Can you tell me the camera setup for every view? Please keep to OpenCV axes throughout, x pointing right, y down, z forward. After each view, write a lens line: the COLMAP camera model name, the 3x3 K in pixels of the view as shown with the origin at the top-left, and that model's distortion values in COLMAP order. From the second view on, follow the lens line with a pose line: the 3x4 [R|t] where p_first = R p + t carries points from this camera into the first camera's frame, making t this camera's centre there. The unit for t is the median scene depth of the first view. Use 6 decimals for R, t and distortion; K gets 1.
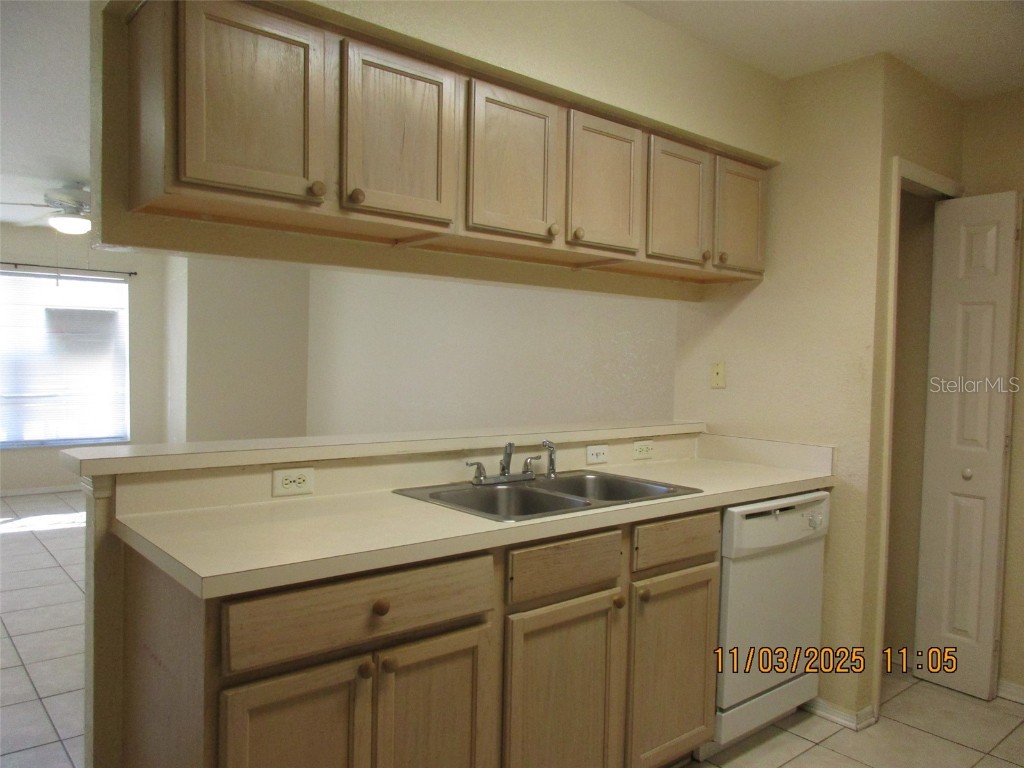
lens RADIAL K [[759.6, 0, 512.0], [0, 759.6, 384.0], [0, 0, 1]] dist [0.002847, 0.001111]
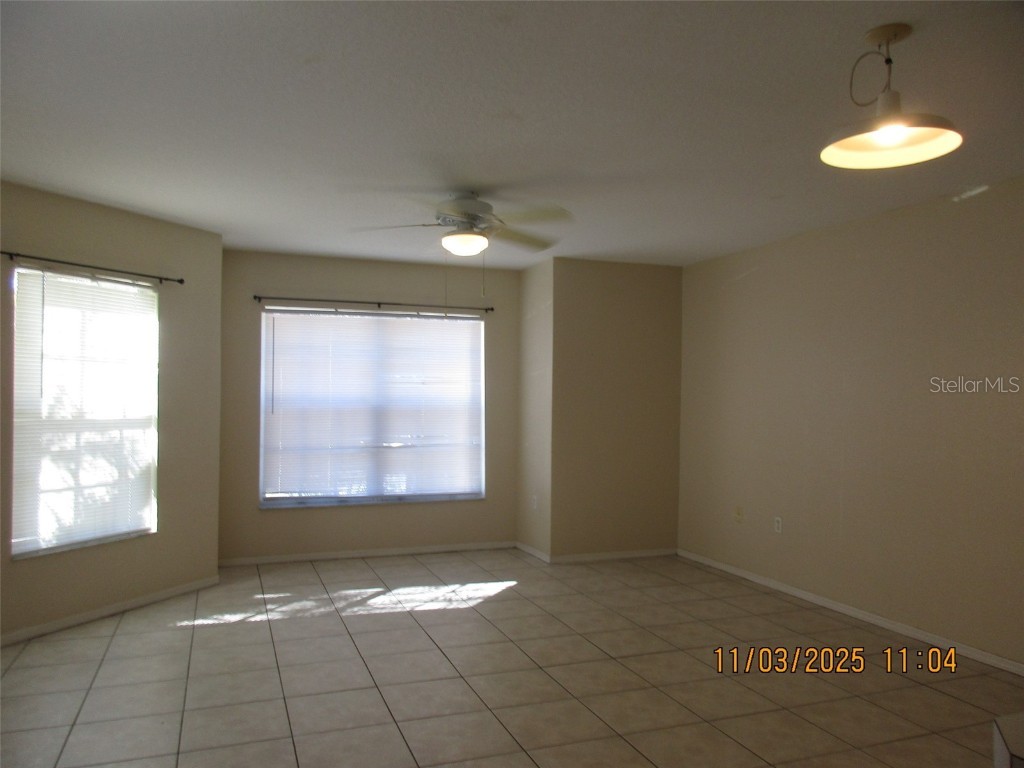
lens RADIAL K [[759.6, 0, 512.0], [0, 759.6, 384.0], [0, 0, 1]] dist [0.002847, 0.001111]
pose [[0.943857, -0.016234, -0.329955, -0.193920], [-0.002084, 0.998479, -0.055087, -0.009148], [0.330347, 0.052682, 0.942388, 0.184665]]
